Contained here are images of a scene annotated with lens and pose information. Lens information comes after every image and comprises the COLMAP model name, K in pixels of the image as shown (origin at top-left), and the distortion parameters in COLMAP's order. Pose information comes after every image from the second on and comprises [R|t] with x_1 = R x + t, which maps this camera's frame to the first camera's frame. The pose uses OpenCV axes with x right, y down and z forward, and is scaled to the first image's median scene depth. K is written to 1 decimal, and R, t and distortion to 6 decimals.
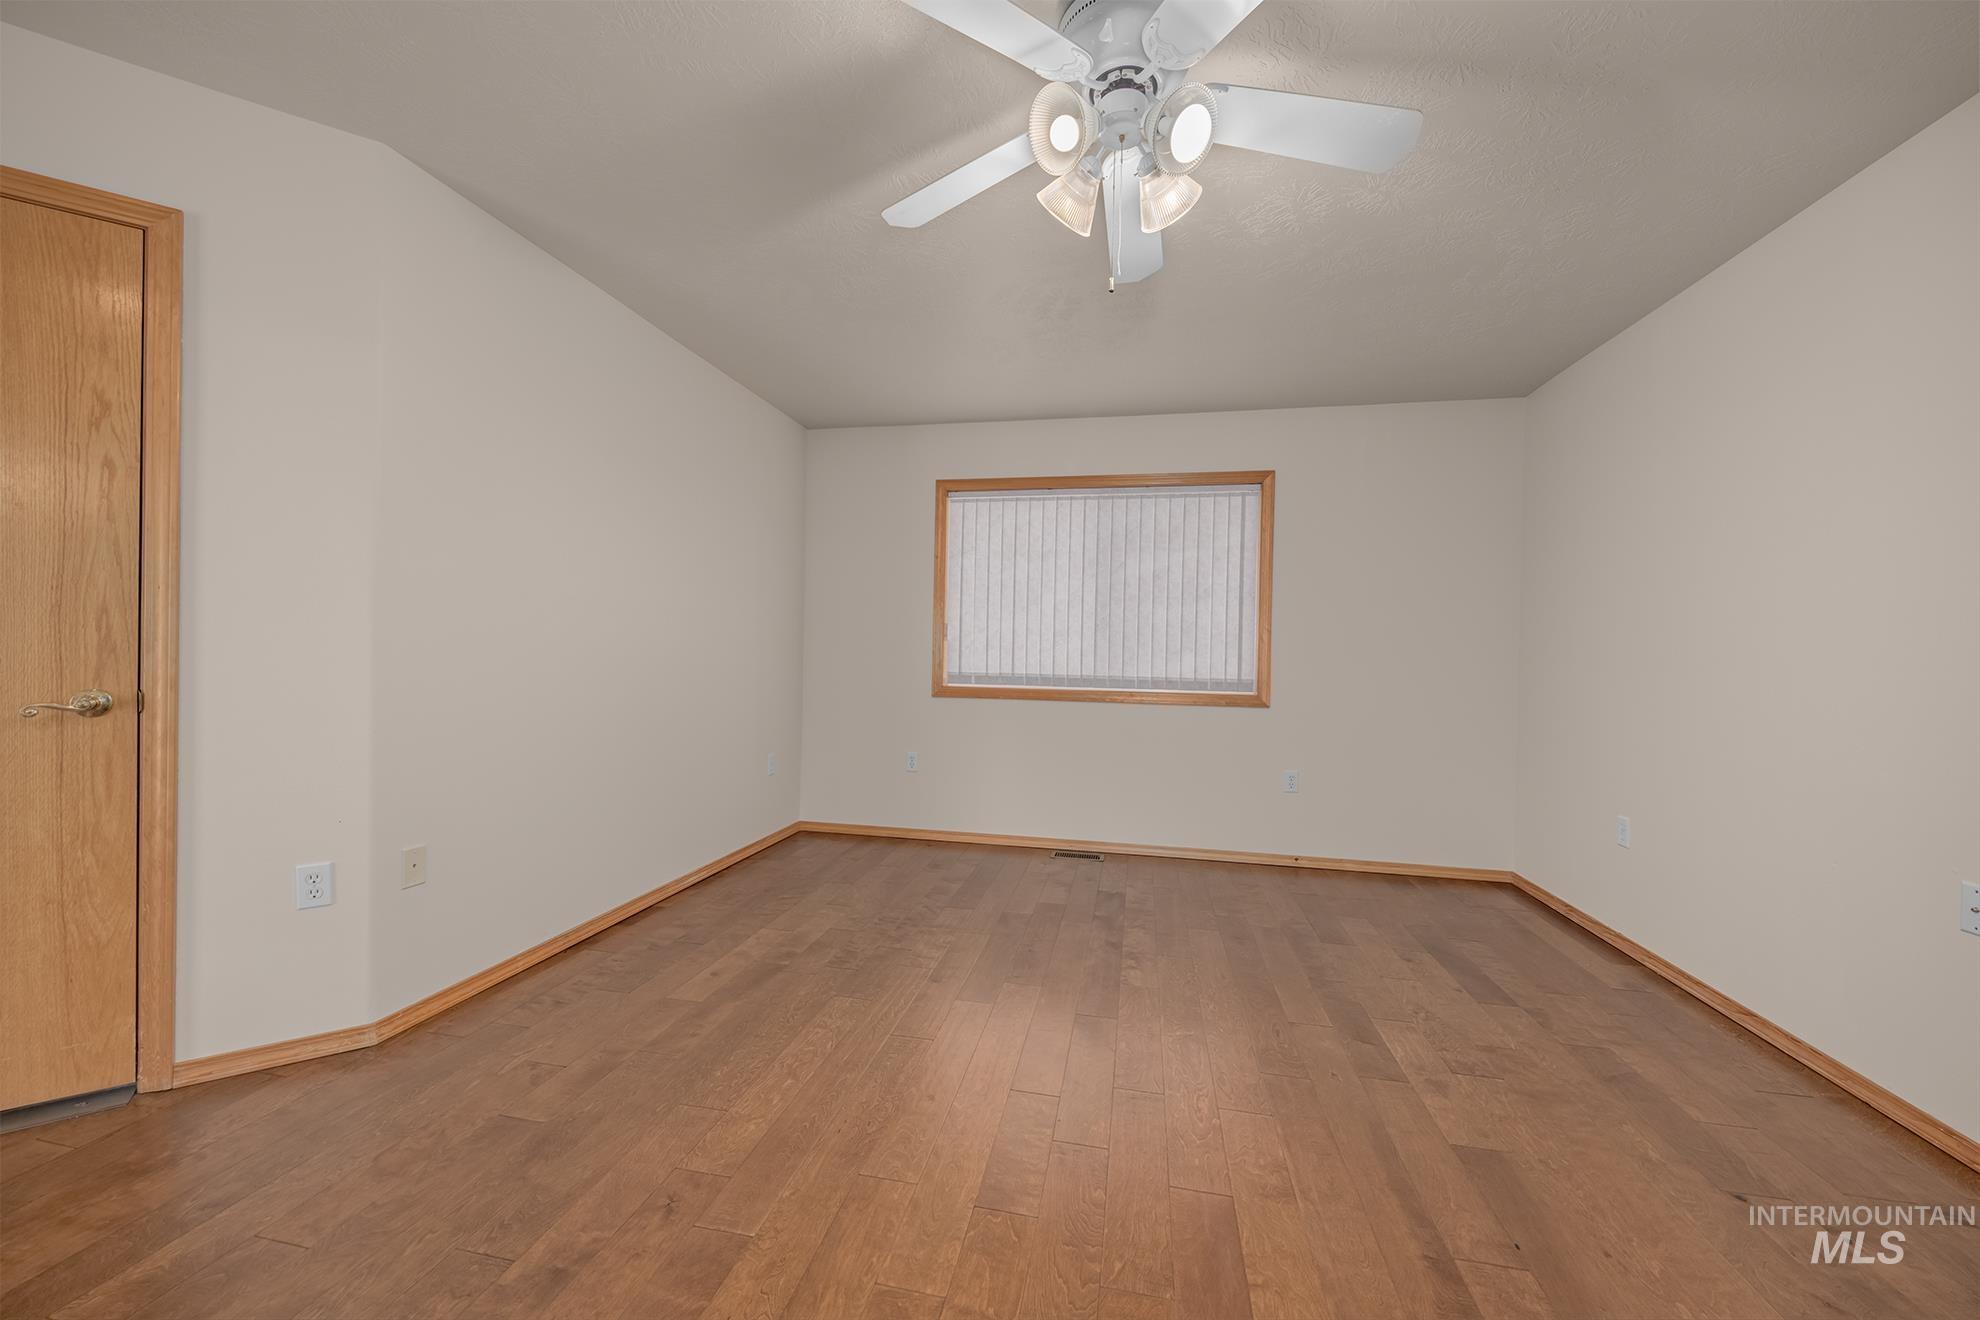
lens RADIAL K [[641.7, 0, 998.3], [0, 641.7, 663.8], [0, 0, 1]] dist [0.000956, 0.000004]
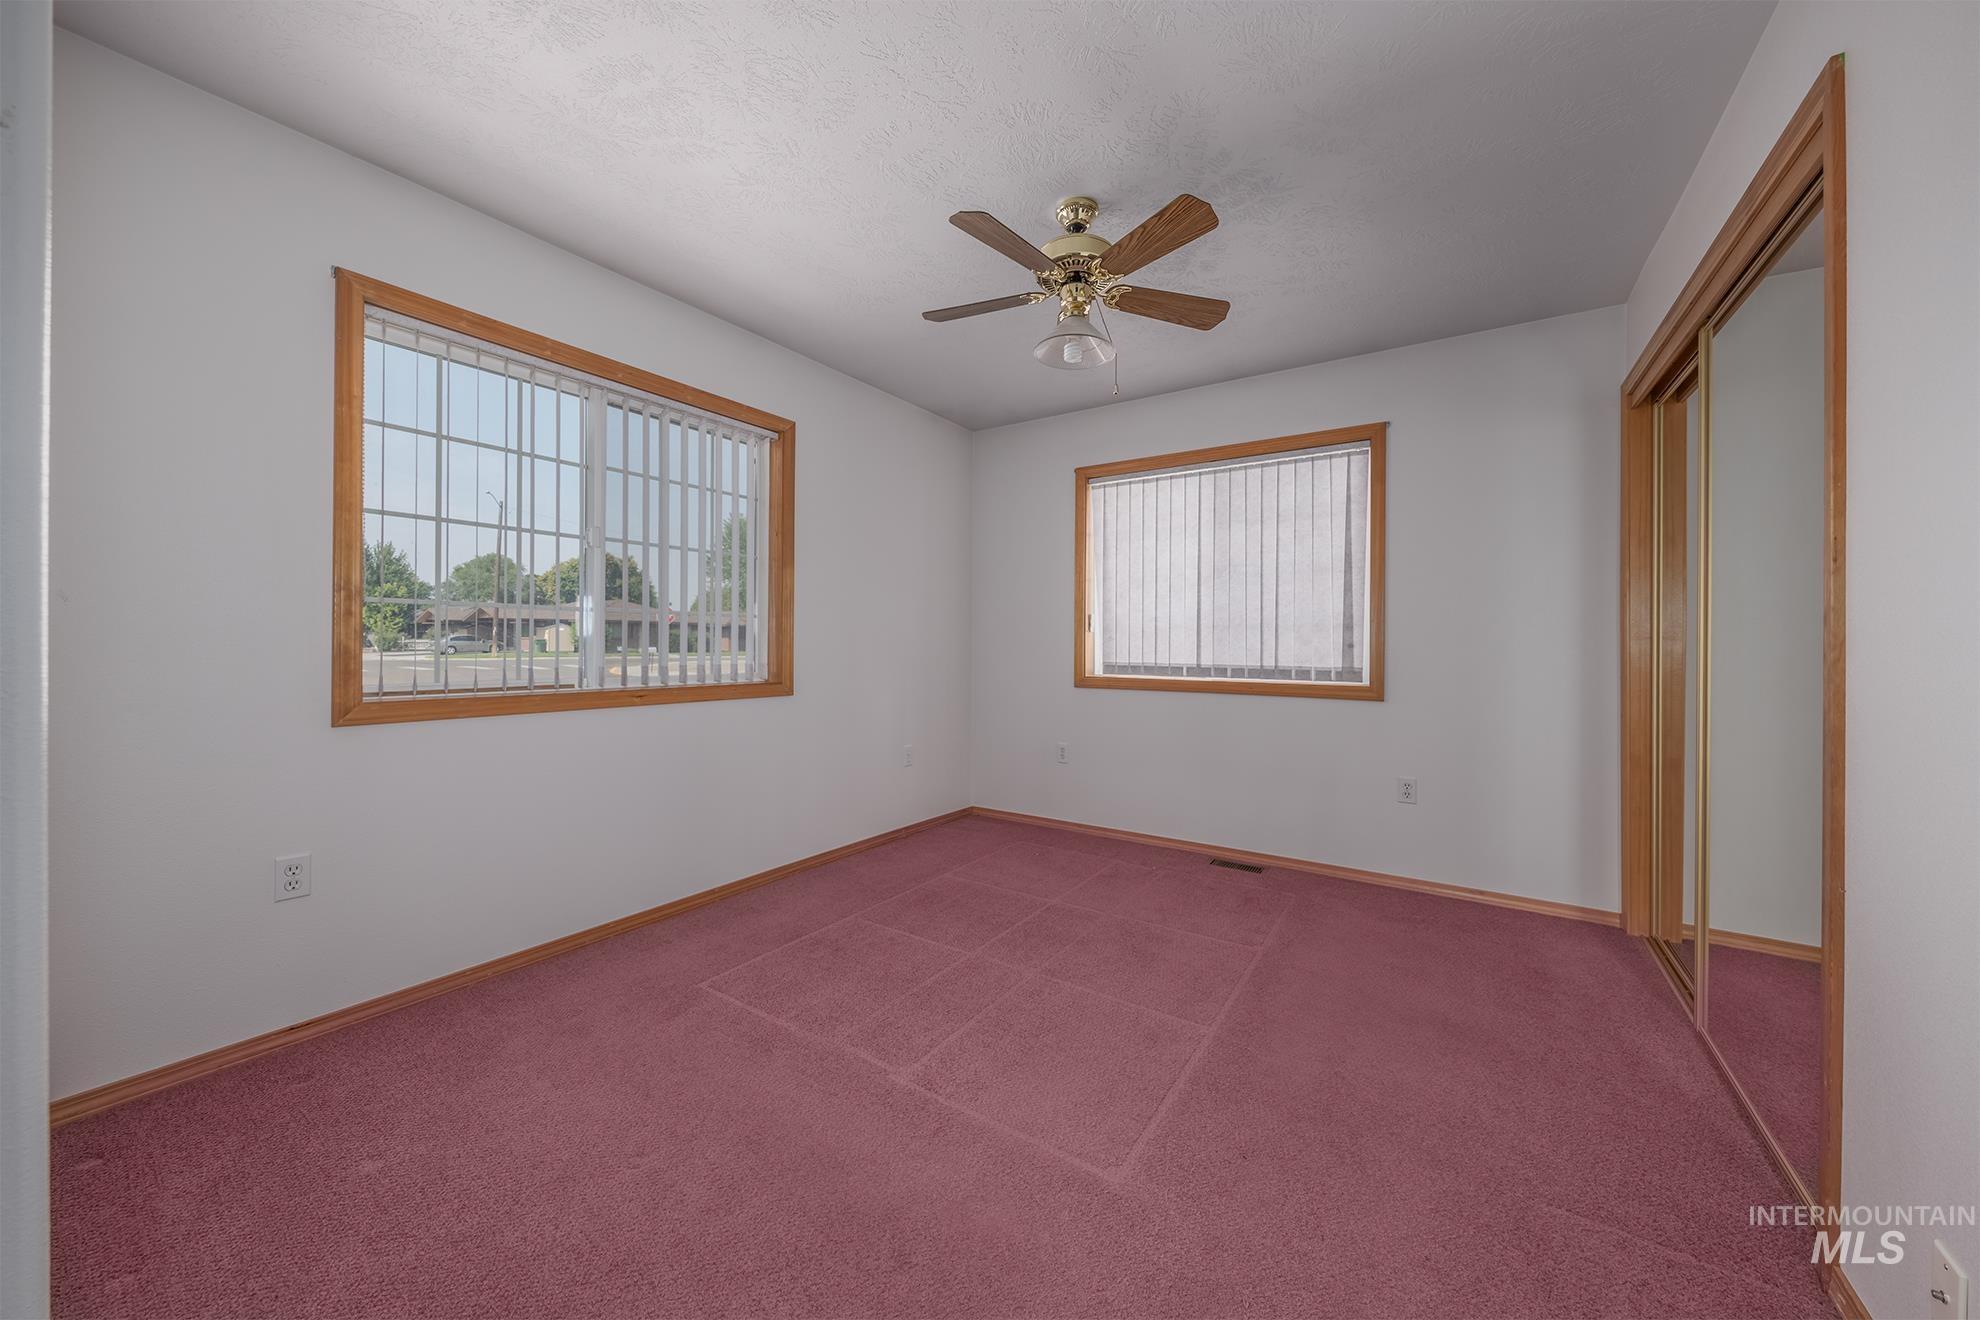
lens RADIAL K [[691.6, 0, 985.4], [0, 691.6, 646.9], [0, 0, 1]] dist [0.000939, -0.000677]
pose [[0.919583, -0.013302, -0.392671, 0.192805], [0.007884, 0.999850, -0.015408, 0.004616], [0.392817, 0.011073, 0.919550, -0.034175]]
